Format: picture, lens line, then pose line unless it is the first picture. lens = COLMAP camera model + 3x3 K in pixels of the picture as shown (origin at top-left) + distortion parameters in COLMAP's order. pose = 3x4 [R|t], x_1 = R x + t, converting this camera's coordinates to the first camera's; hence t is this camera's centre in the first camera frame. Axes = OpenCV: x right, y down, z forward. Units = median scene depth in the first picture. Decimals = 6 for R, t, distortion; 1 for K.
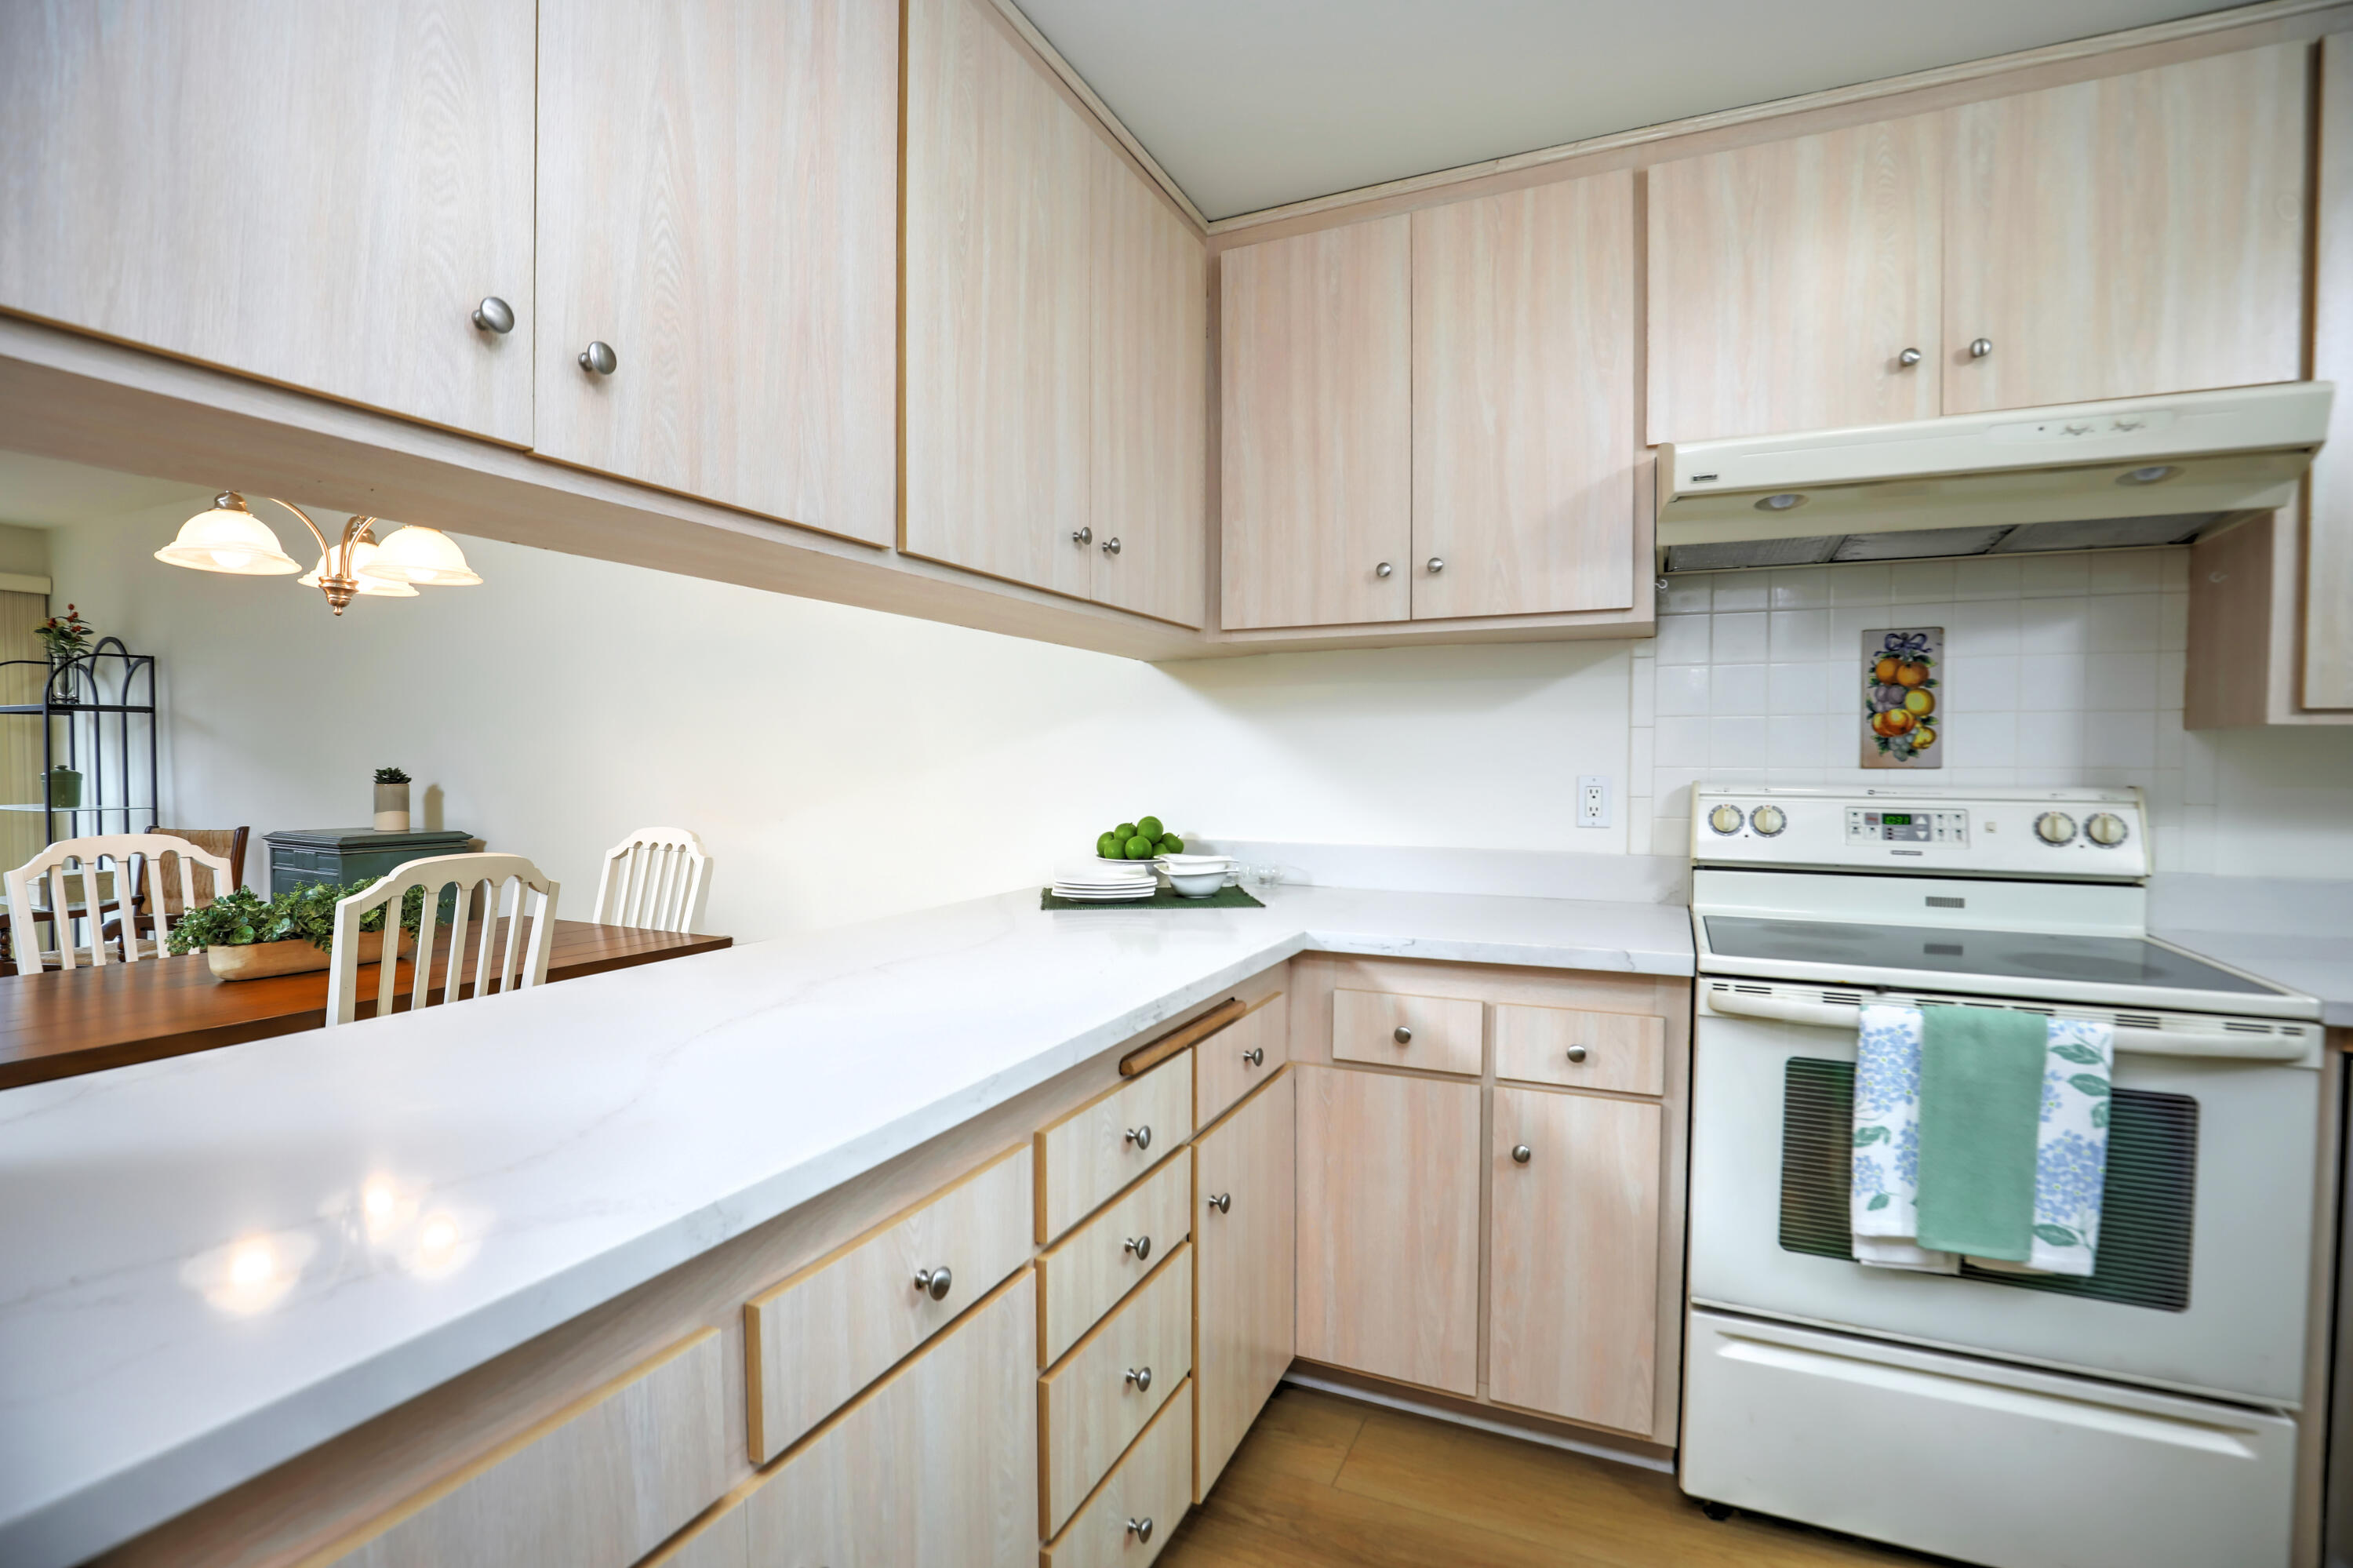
lens RADIAL K [[1082.0, 0, 1187.7], [0, 1082.0, 794.4], [0, 0, 1]] dist [-0.038201, 0.007320]
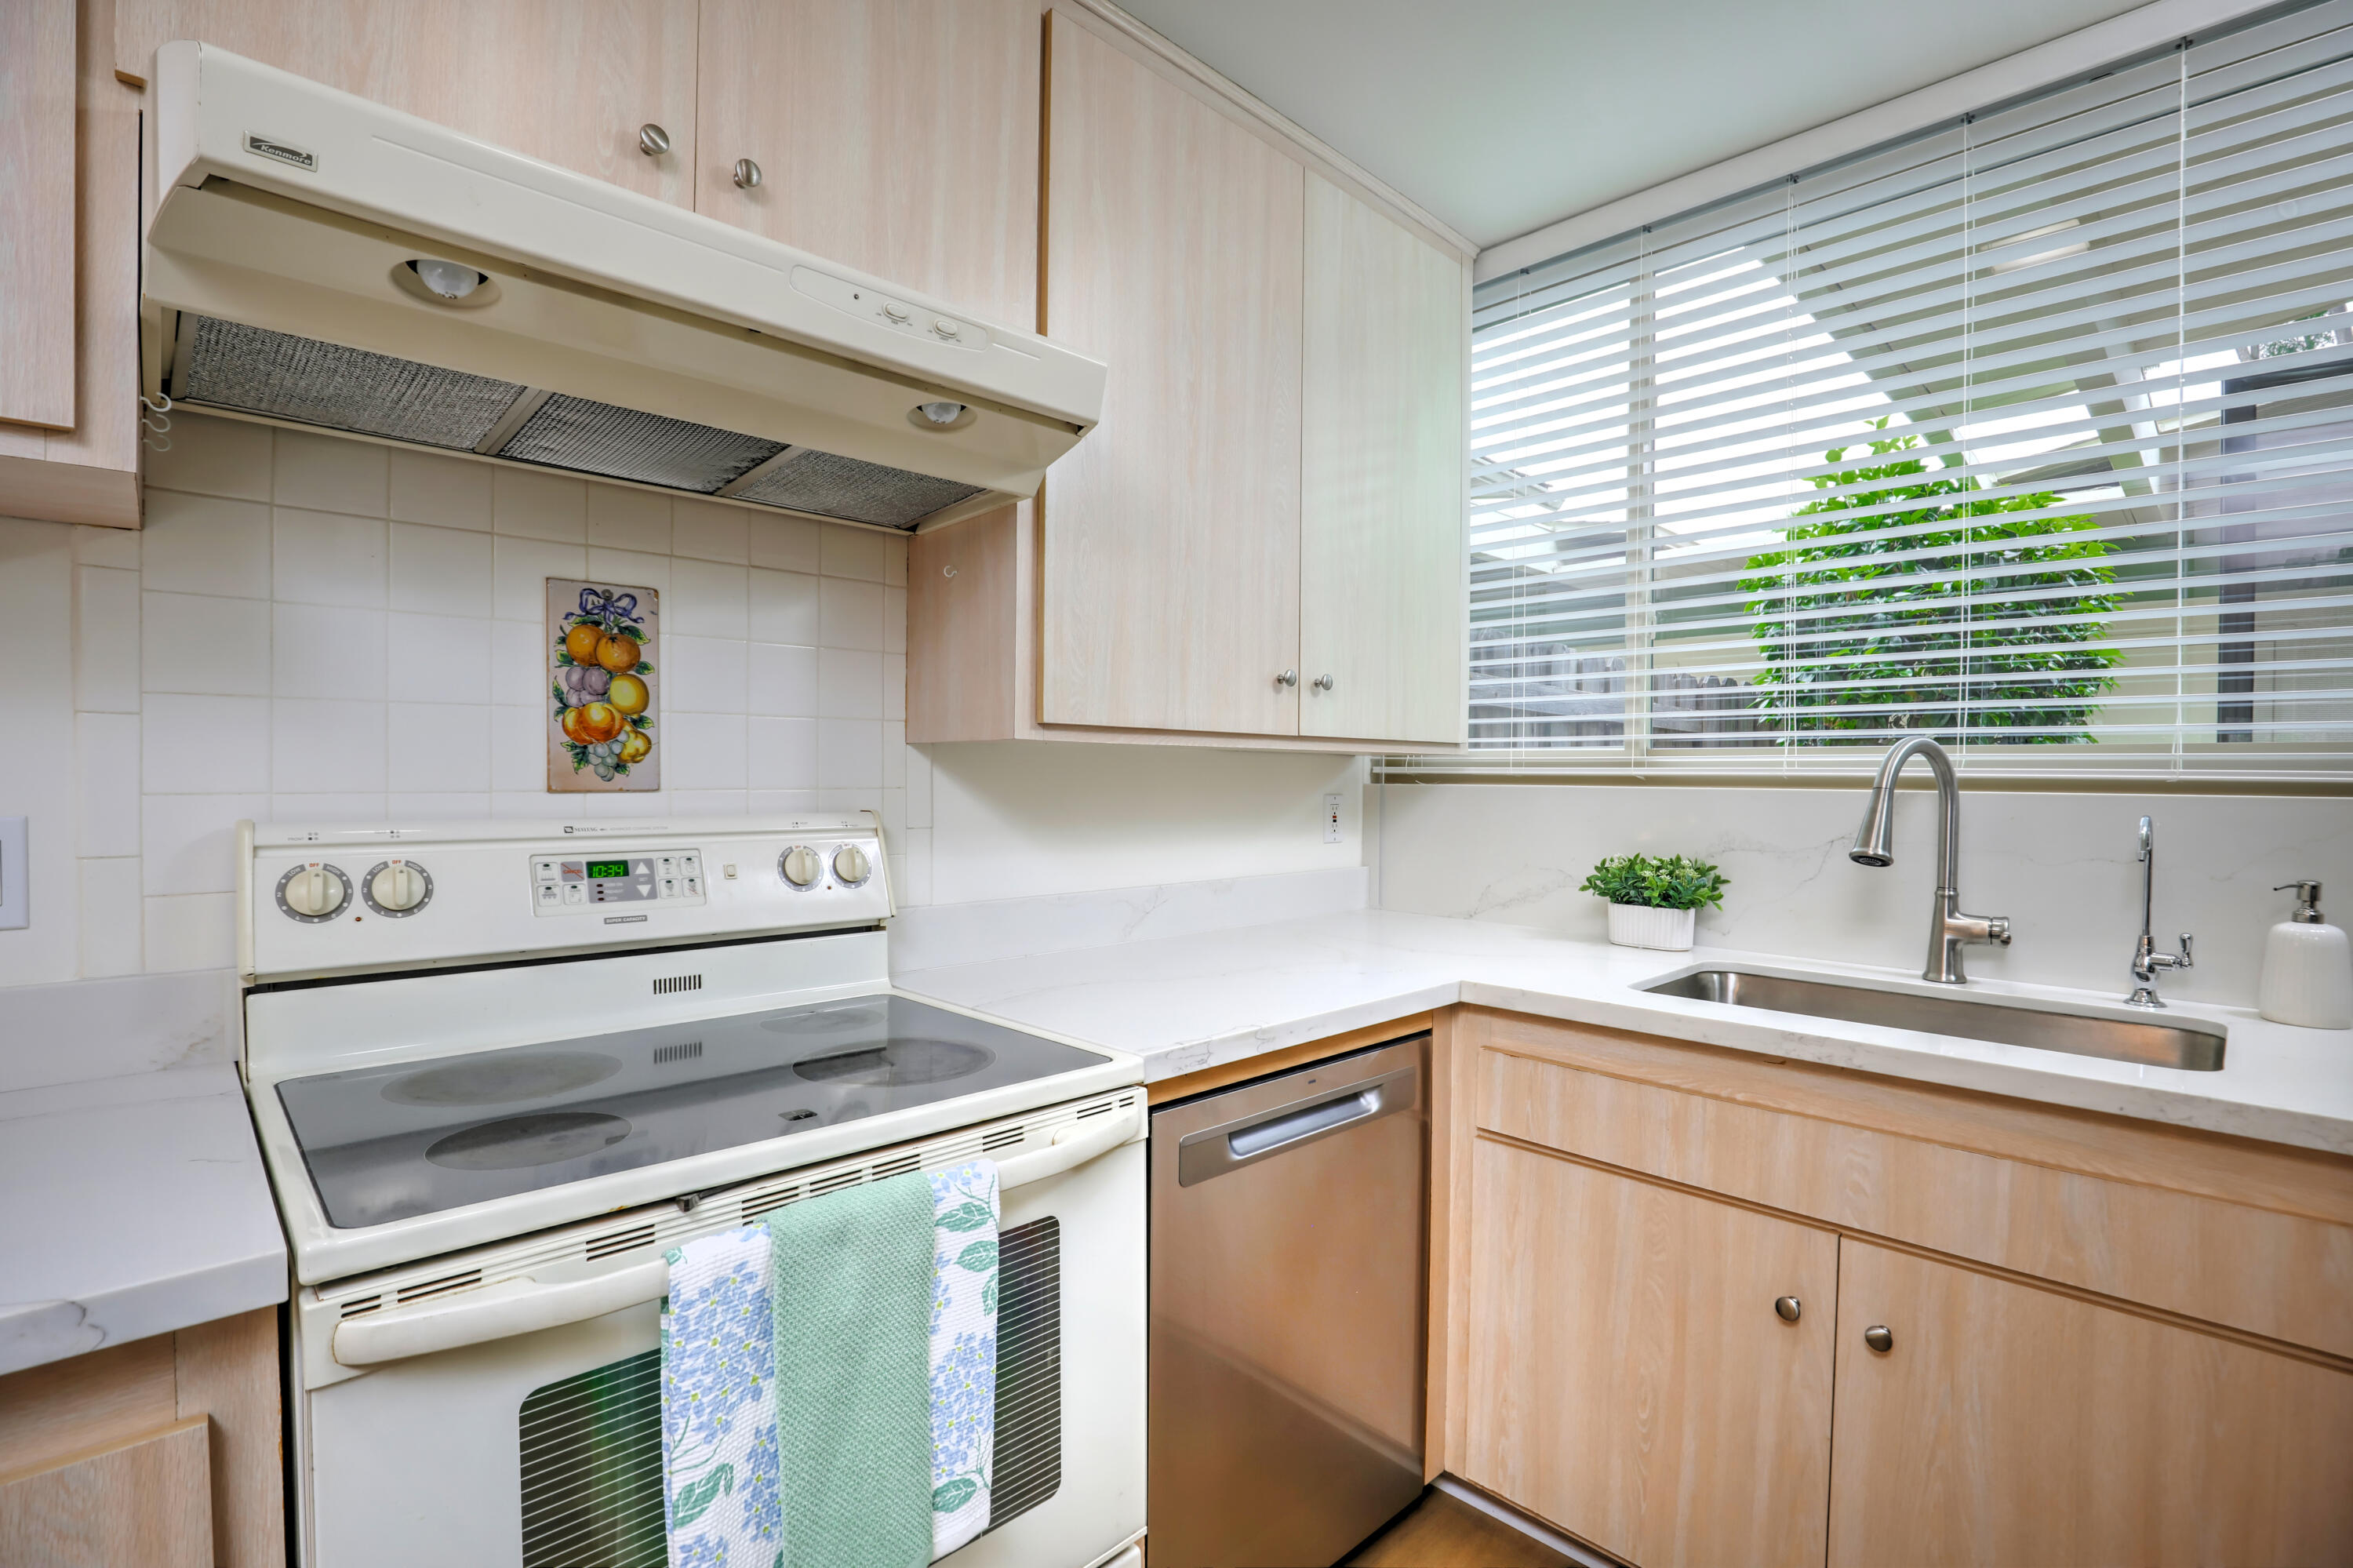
lens RADIAL K [[1082.0, 0, 1187.7], [0, 1082.0, 794.4], [0, 0, 1]] dist [-0.038201, 0.007320]
pose [[0.366371, -0.014534, 0.930355, 0.184462], [0.028867, 0.999574, 0.004248, -0.015638], [-0.930021, 0.025300, 0.366635, 0.428725]]
